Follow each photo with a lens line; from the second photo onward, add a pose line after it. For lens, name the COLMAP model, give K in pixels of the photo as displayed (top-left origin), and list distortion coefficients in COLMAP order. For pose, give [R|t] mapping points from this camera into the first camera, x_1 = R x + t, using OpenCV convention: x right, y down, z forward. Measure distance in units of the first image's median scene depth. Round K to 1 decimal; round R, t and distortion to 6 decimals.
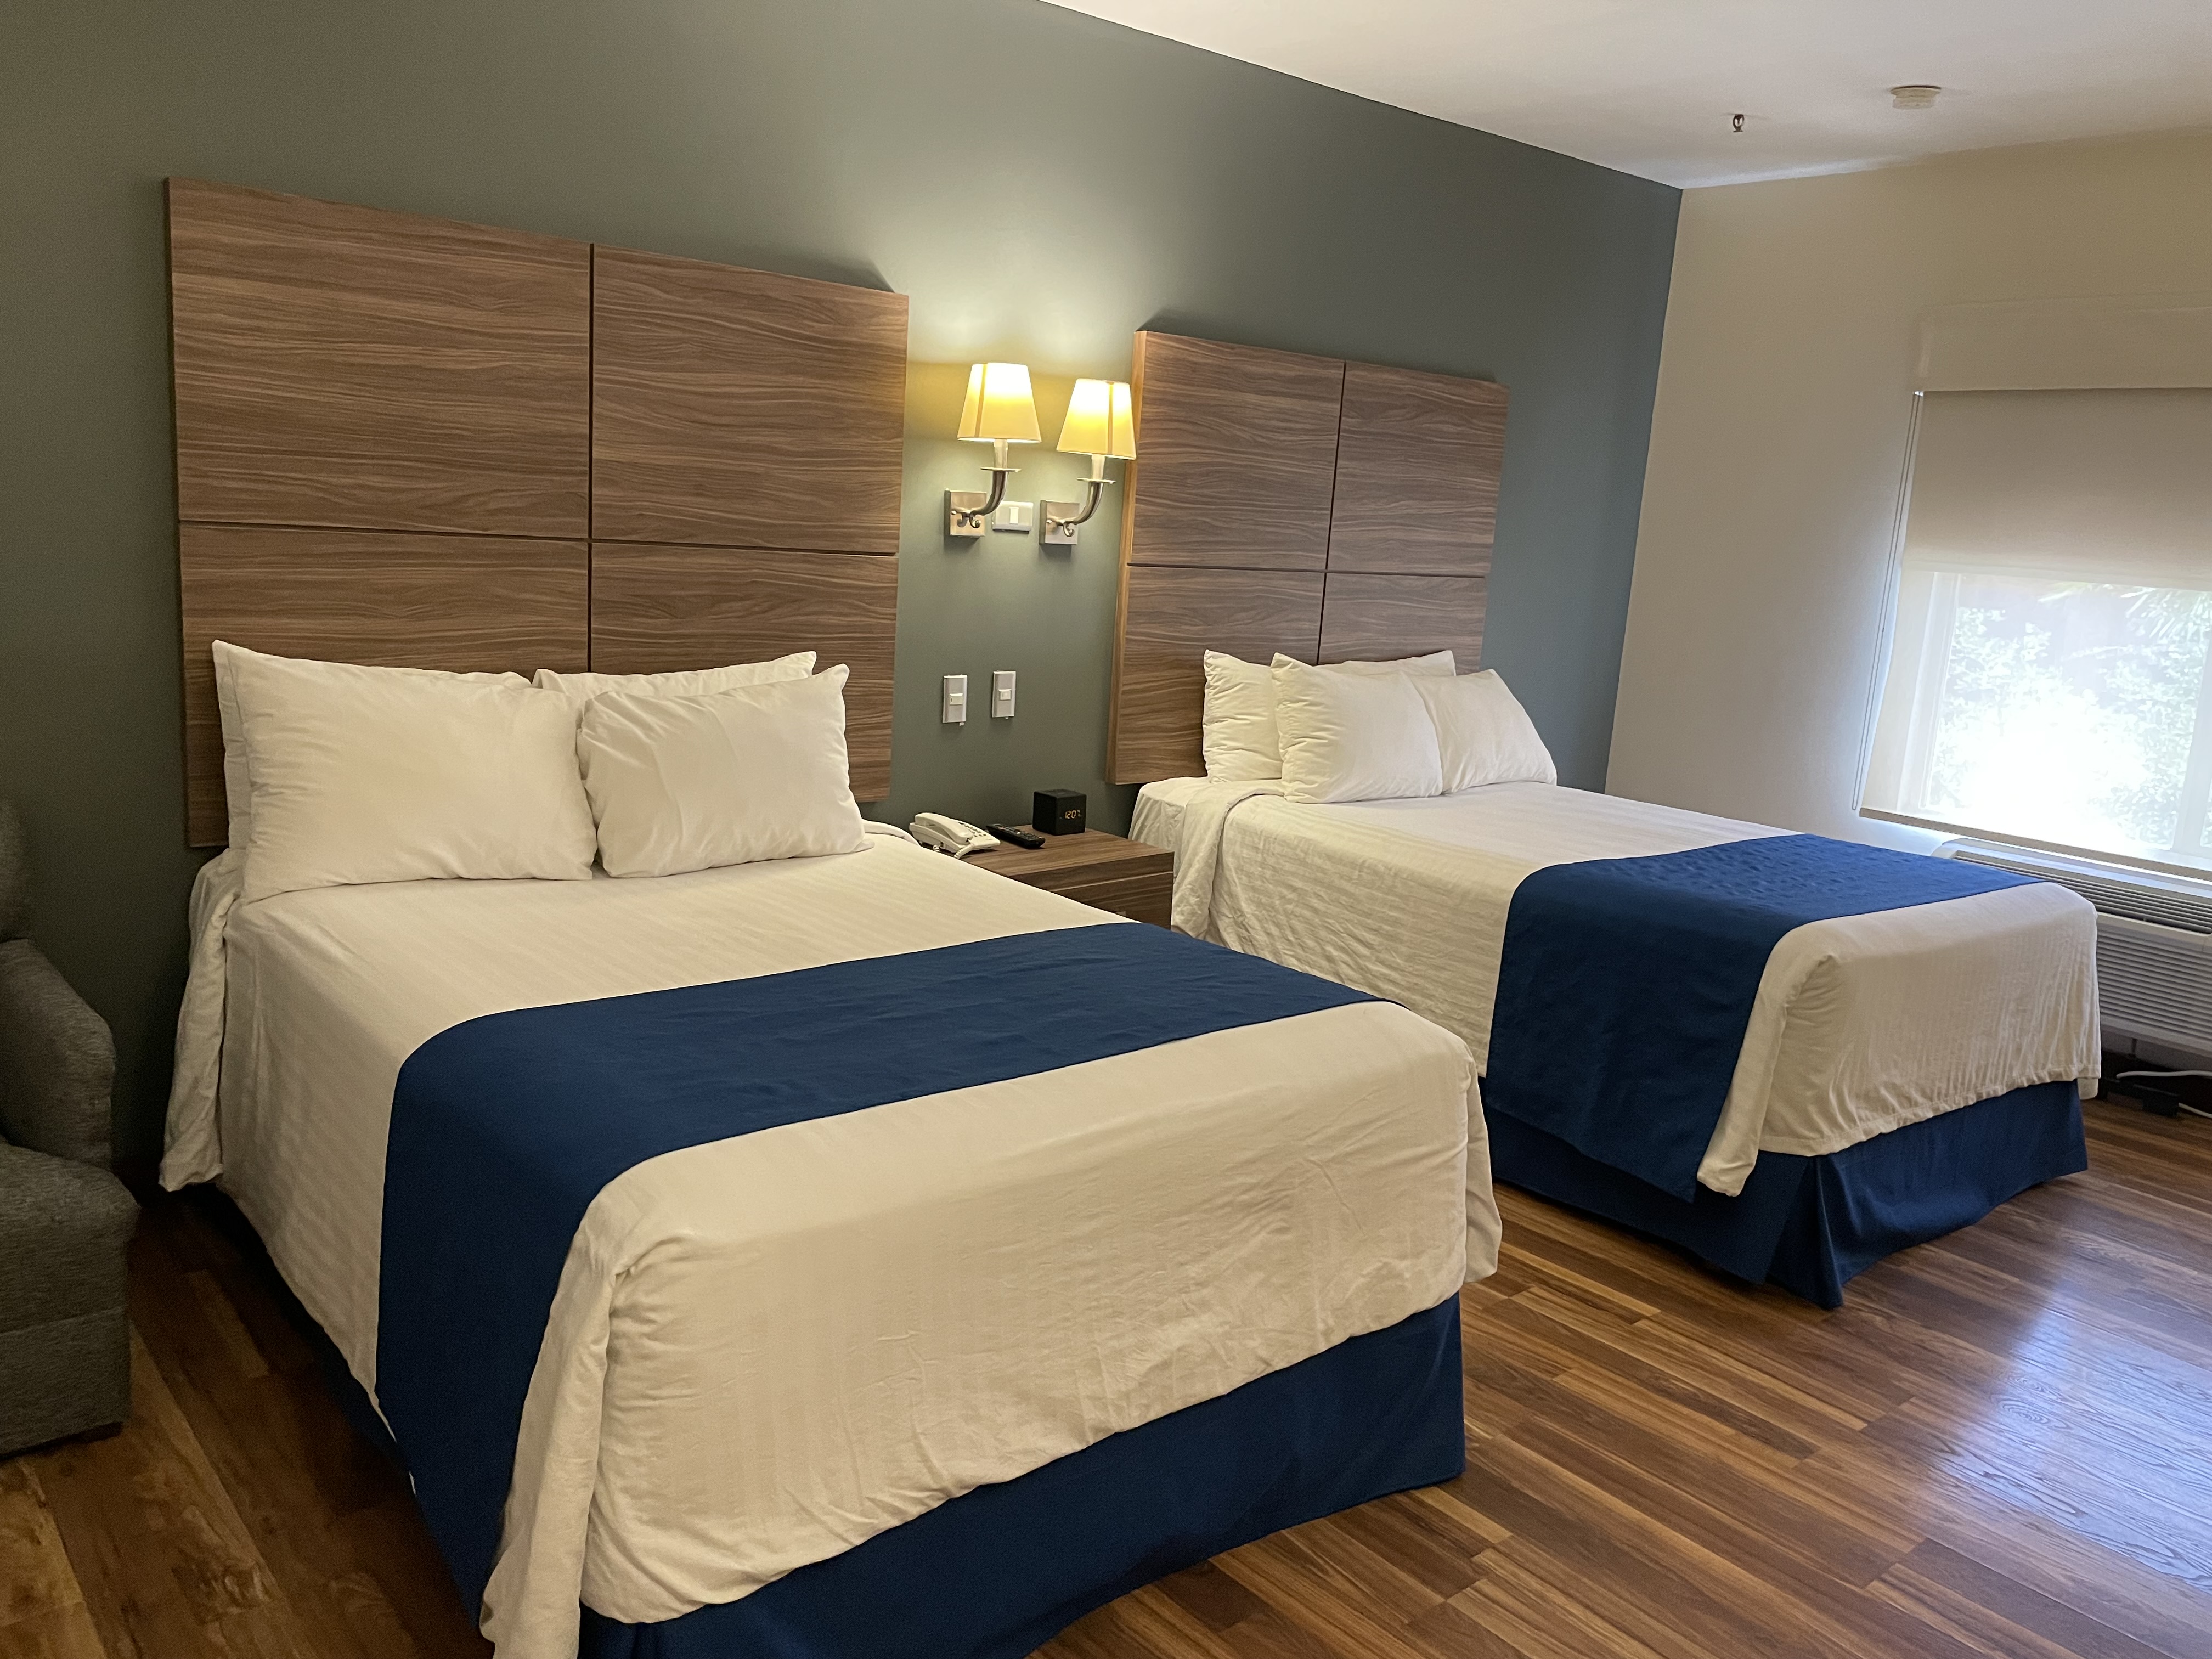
lens RADIAL K [[1682.9, 0, 1106.0], [0, 1682.9, 829.5], [0, 0, 1]] dist [0.072516, -0.080707]
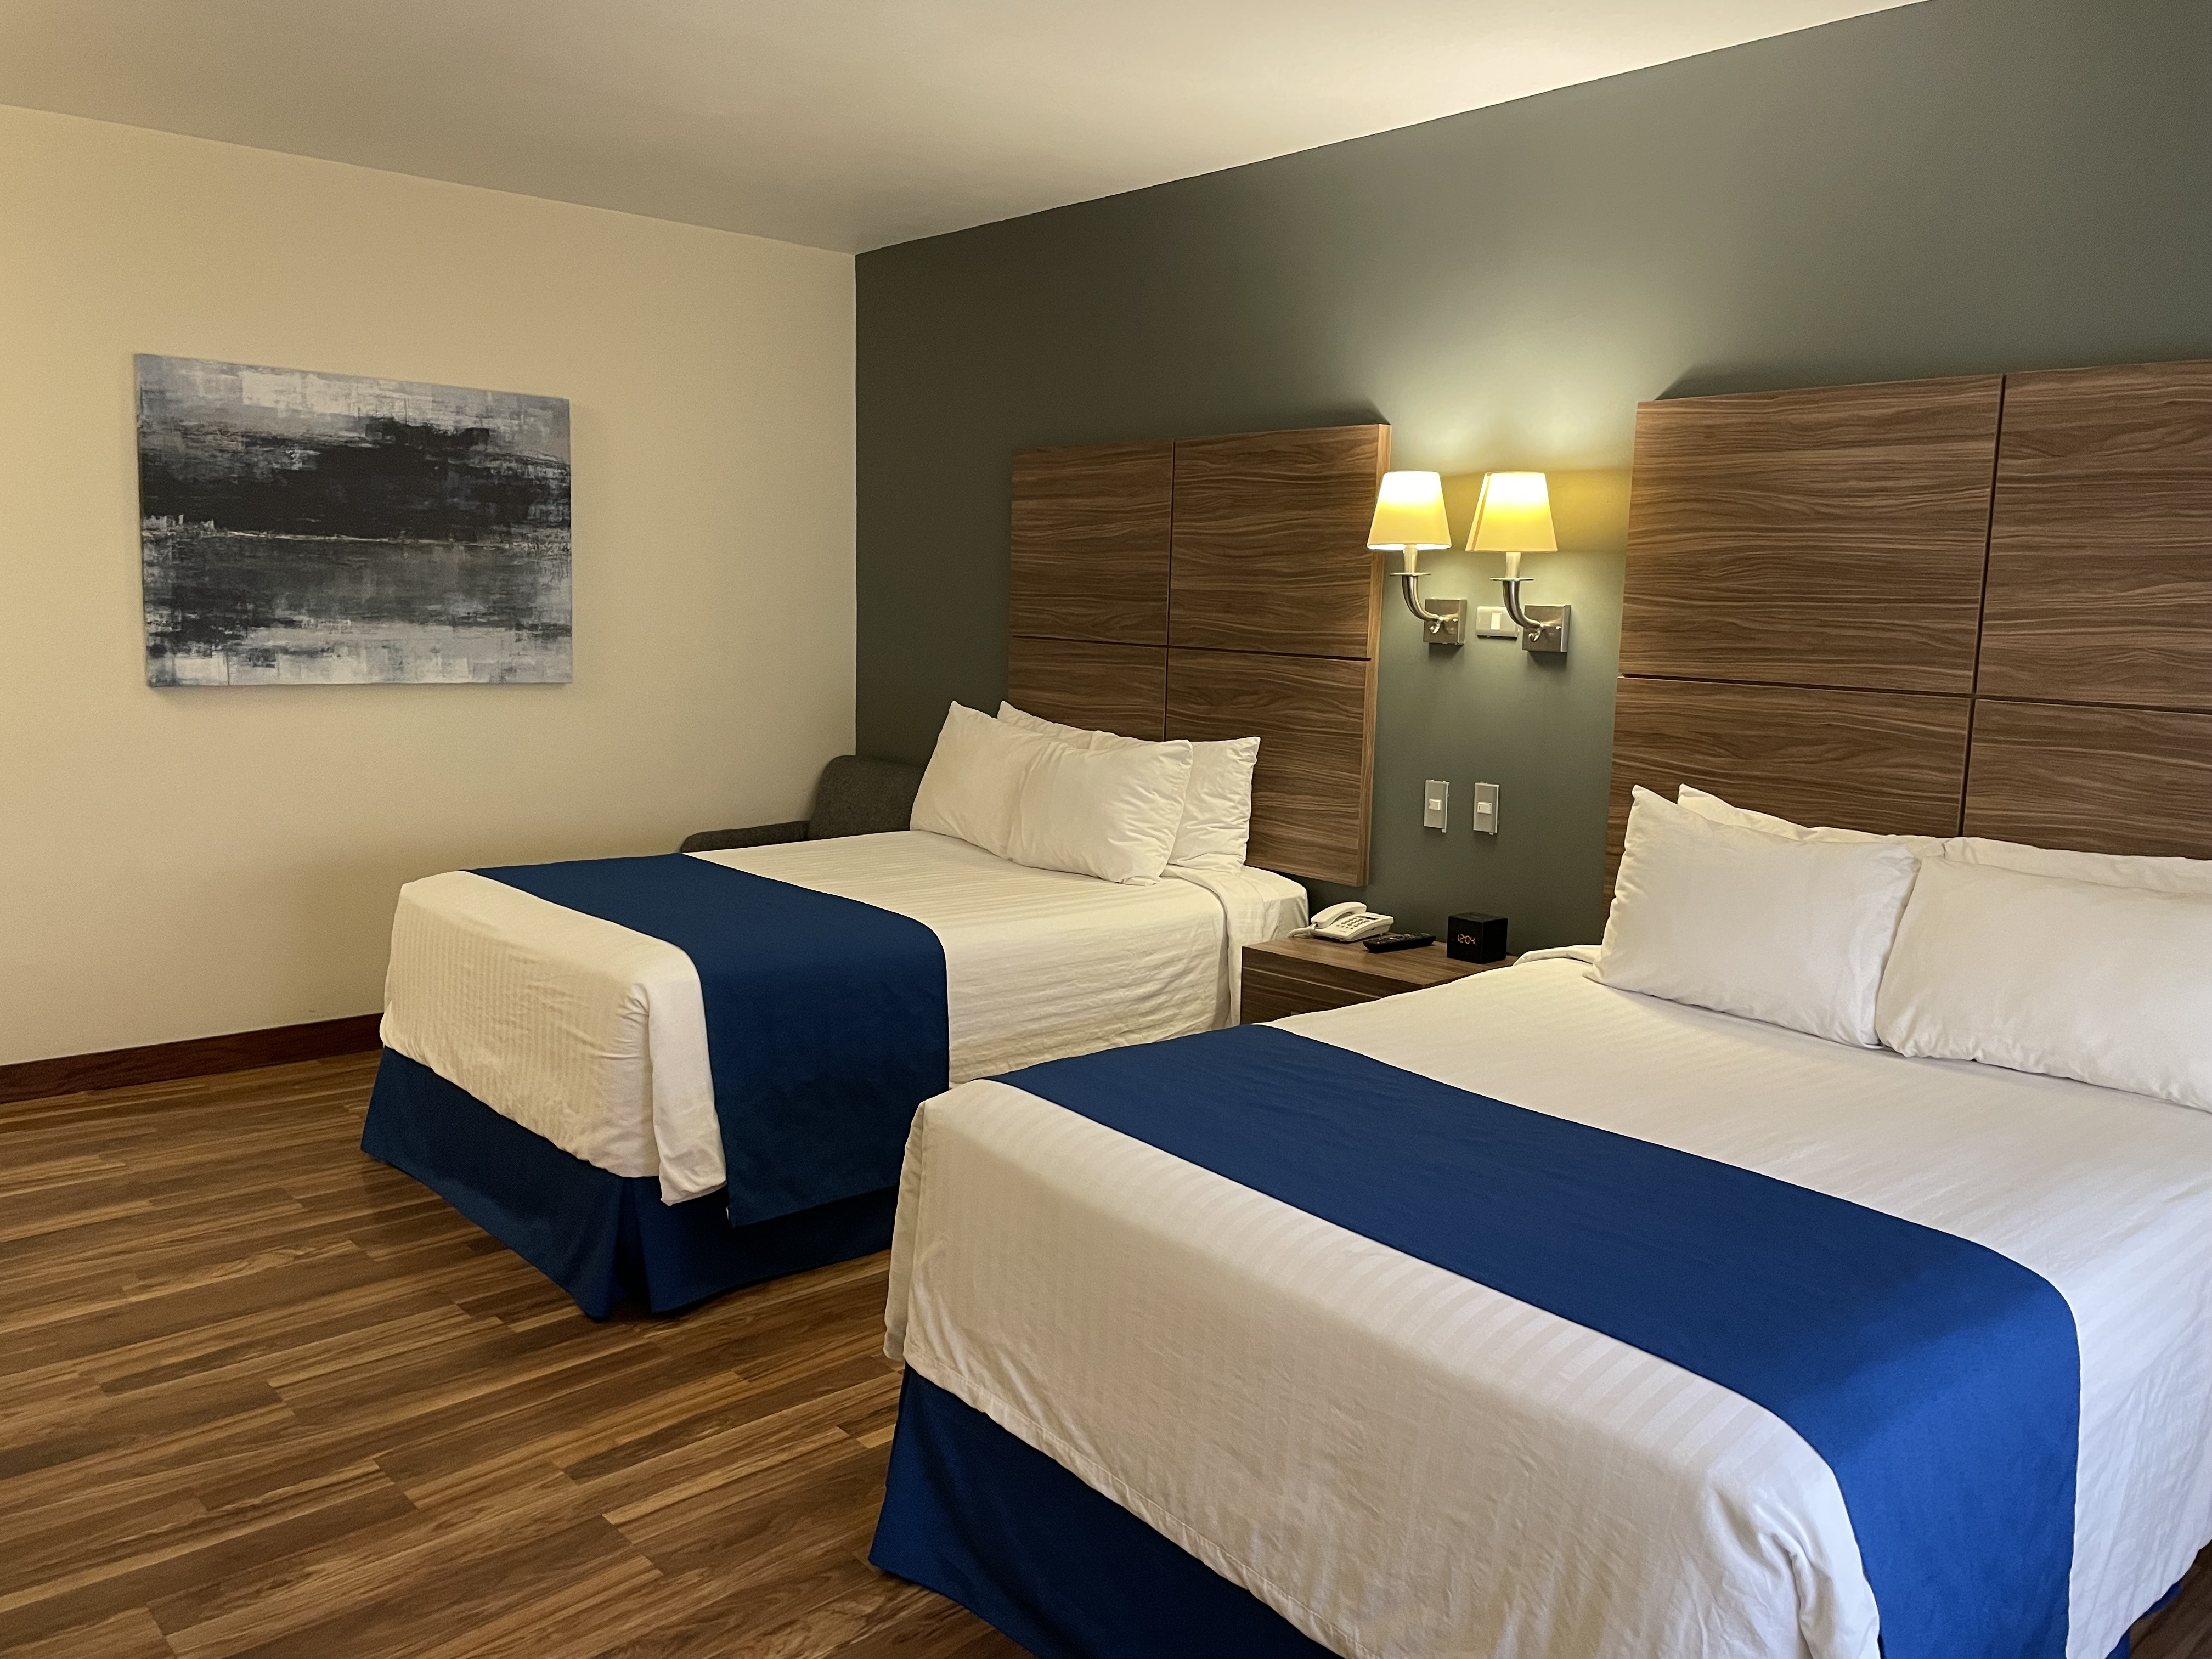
lens RADIAL K [[1651.9, 0, 1101.9], [0, 1651.9, 821.8], [0, 0, 1]] dist [0.071558, -0.111330]
pose [[0.030987, 0.069010, -0.997135, 1.137250], [-0.218683, 0.973912, 0.060607, -0.107922], [0.975304, 0.216179, 0.045270, 0.982913]]
